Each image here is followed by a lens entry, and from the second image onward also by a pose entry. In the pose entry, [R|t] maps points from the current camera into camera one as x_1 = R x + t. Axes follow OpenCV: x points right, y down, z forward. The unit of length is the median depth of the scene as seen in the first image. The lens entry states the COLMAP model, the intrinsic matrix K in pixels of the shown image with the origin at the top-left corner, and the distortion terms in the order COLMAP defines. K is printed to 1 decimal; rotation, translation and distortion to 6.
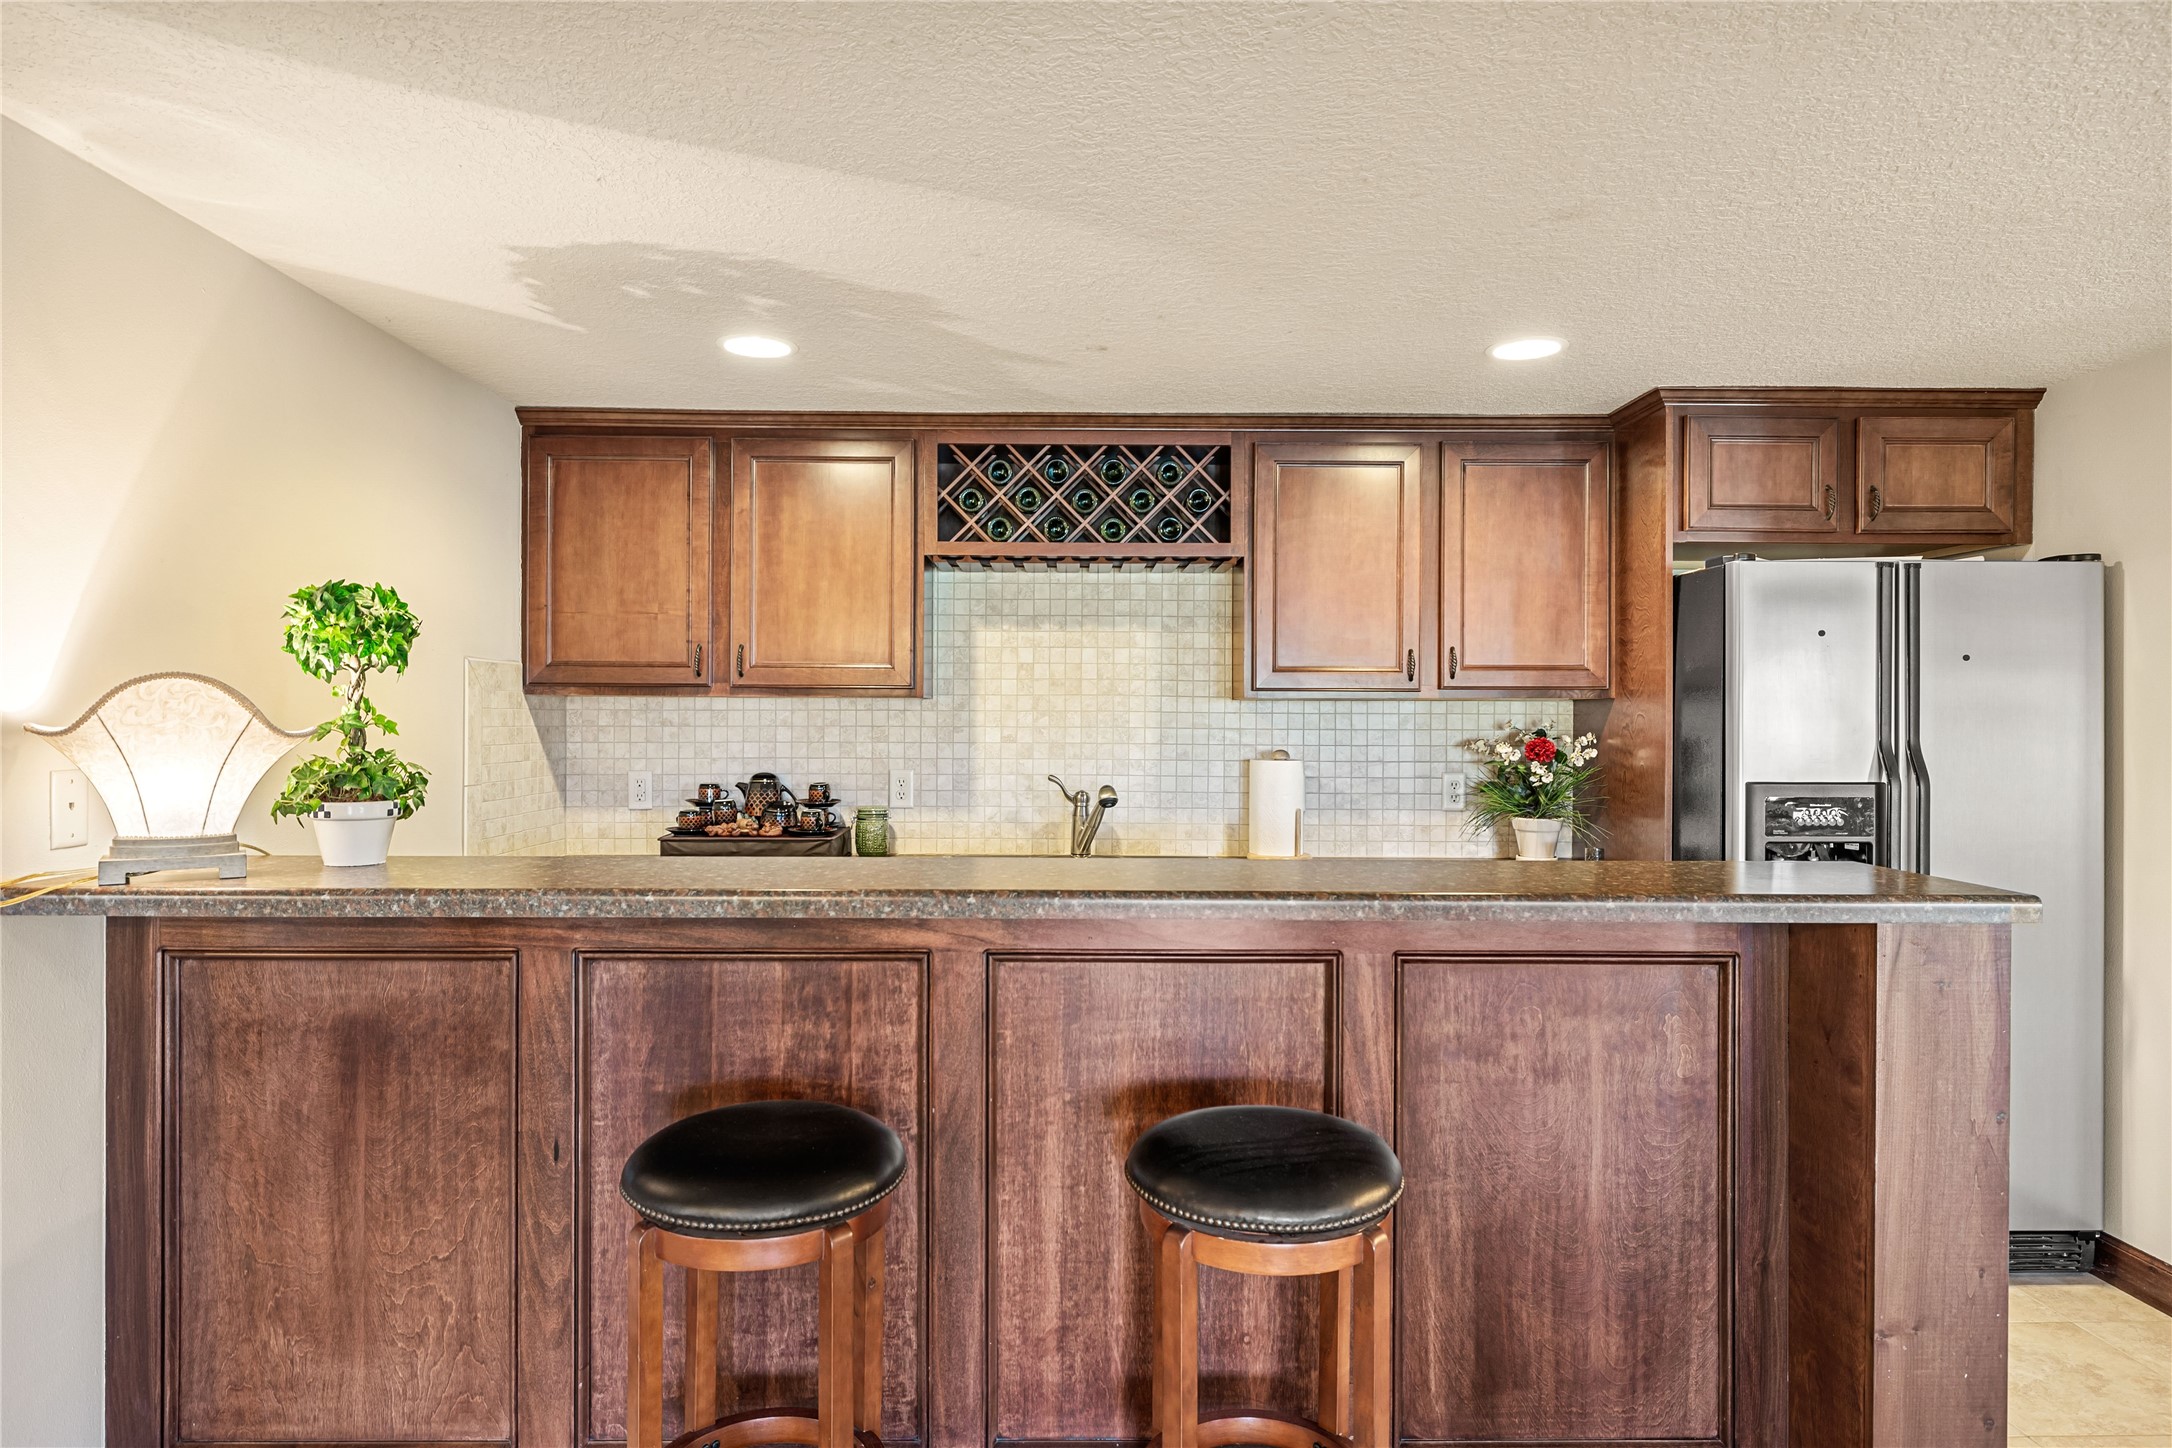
lens RADIAL K [[1268.7, 0, 1085.4], [0, 1268.7, 724.7], [0, 0, 1]] dist [-0.003760, -0.000600]
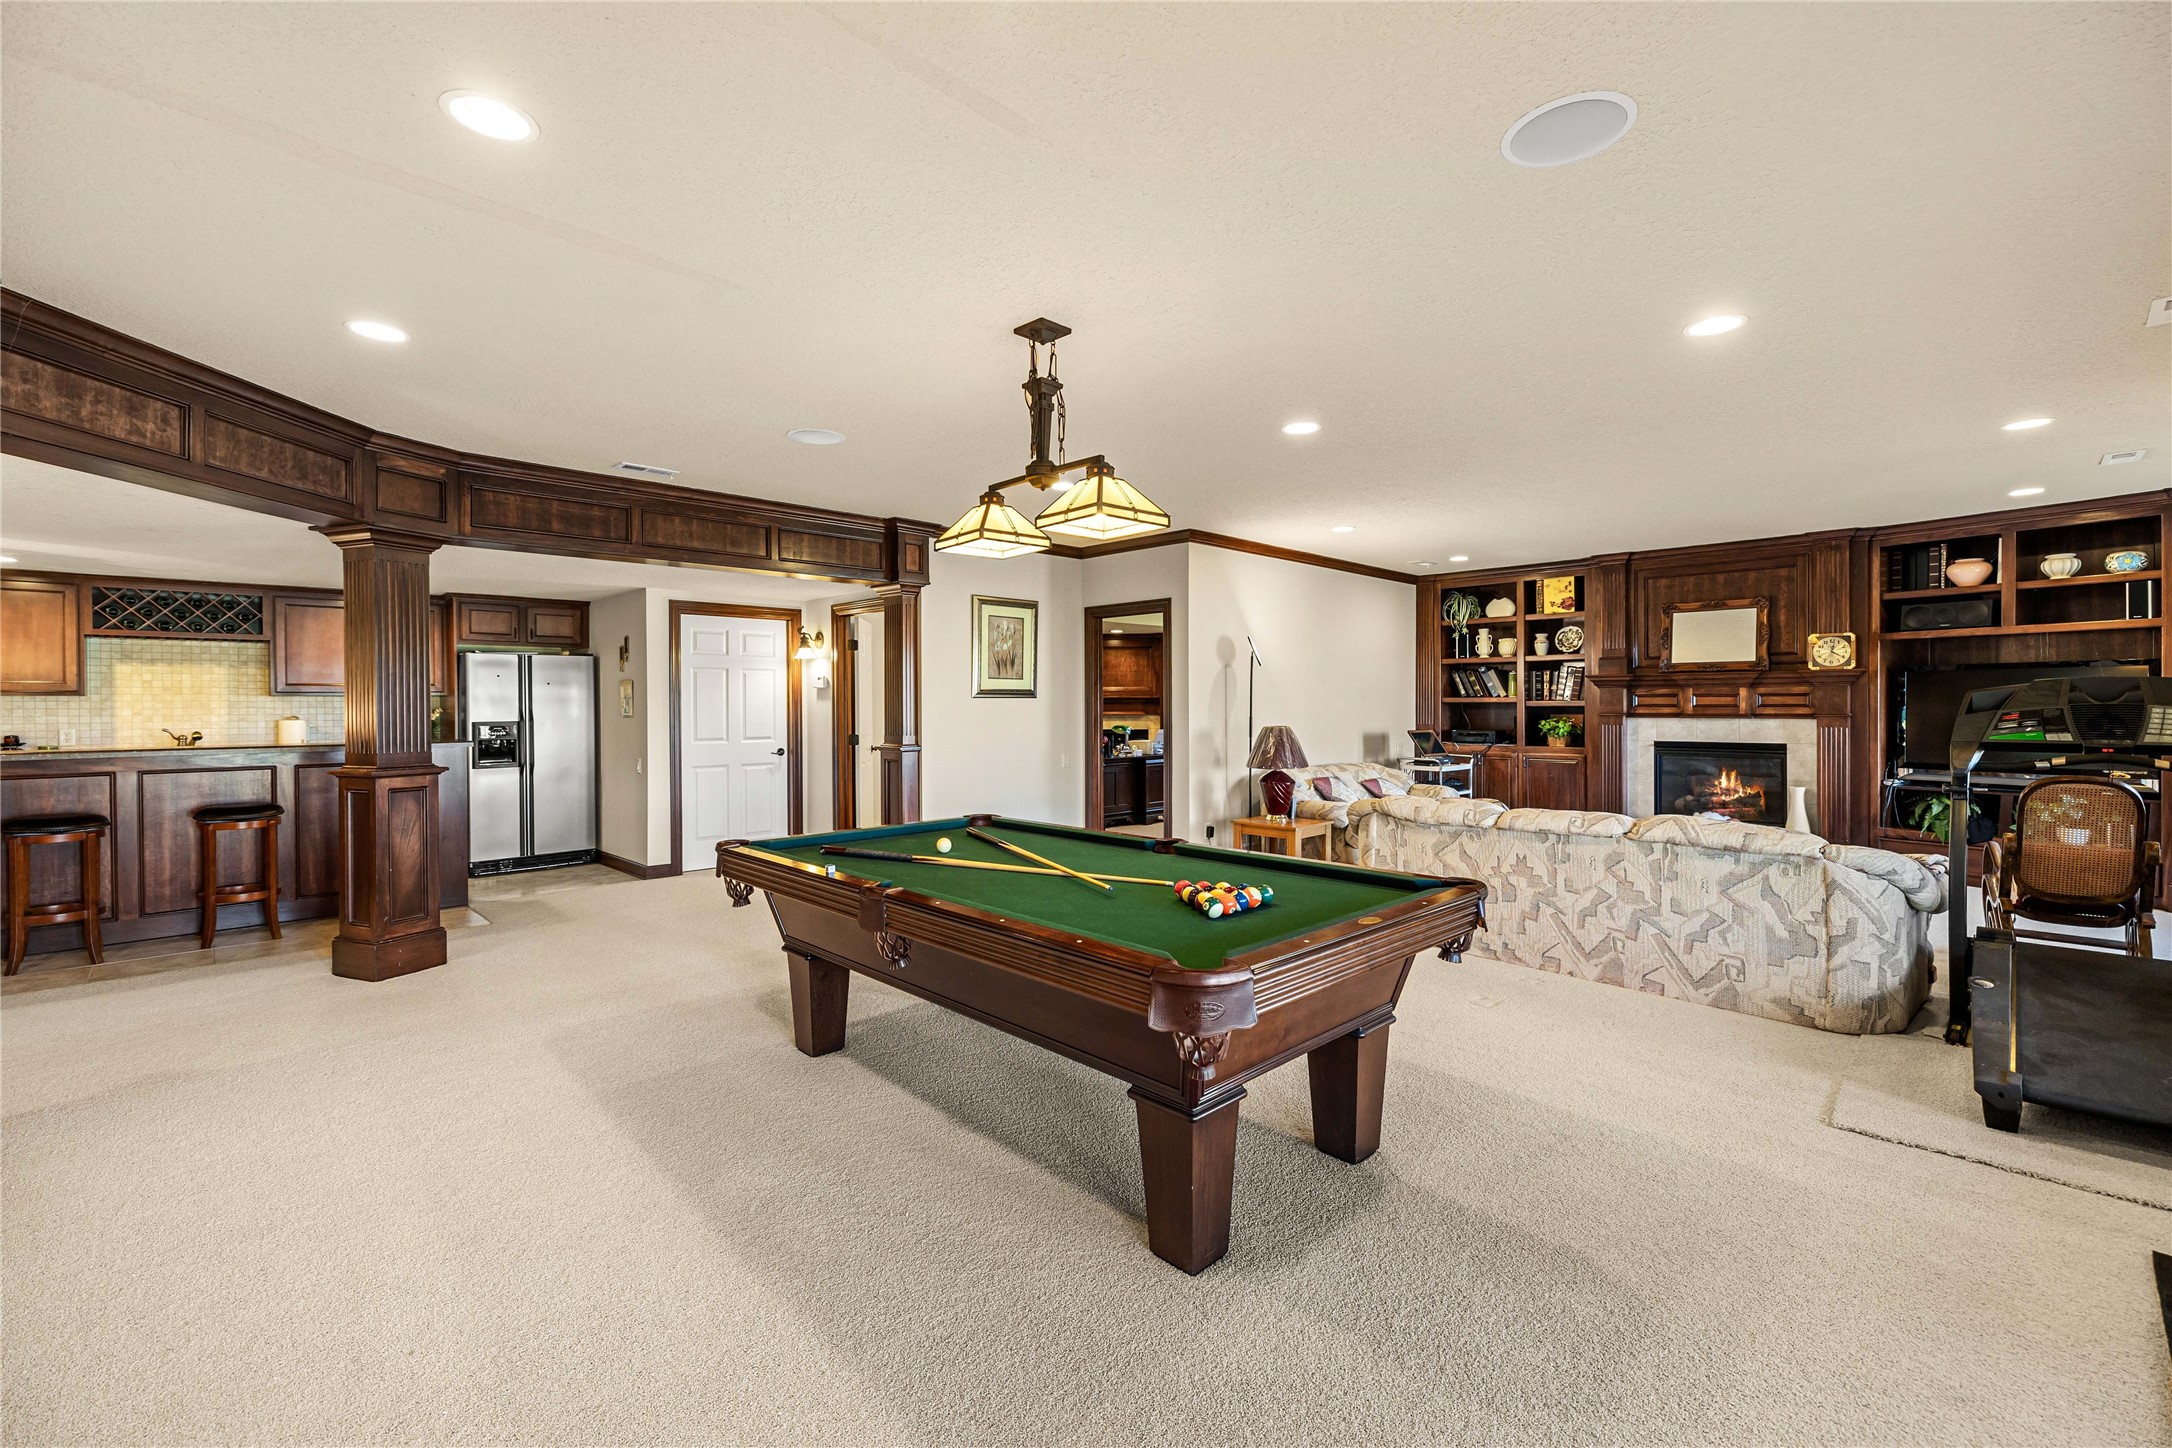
lens RADIAL K [[926.3, 0, 1068.3], [0, 926.3, 709.8], [0, 0, 1]] dist [0.010750, 0.000598]
pose [[0.737442, -0.014587, 0.675253, 0.036456], [0.011325, 0.999893, 0.009231, 0.007783], [-0.675315, 0.000840, 0.737529, -1.371124]]
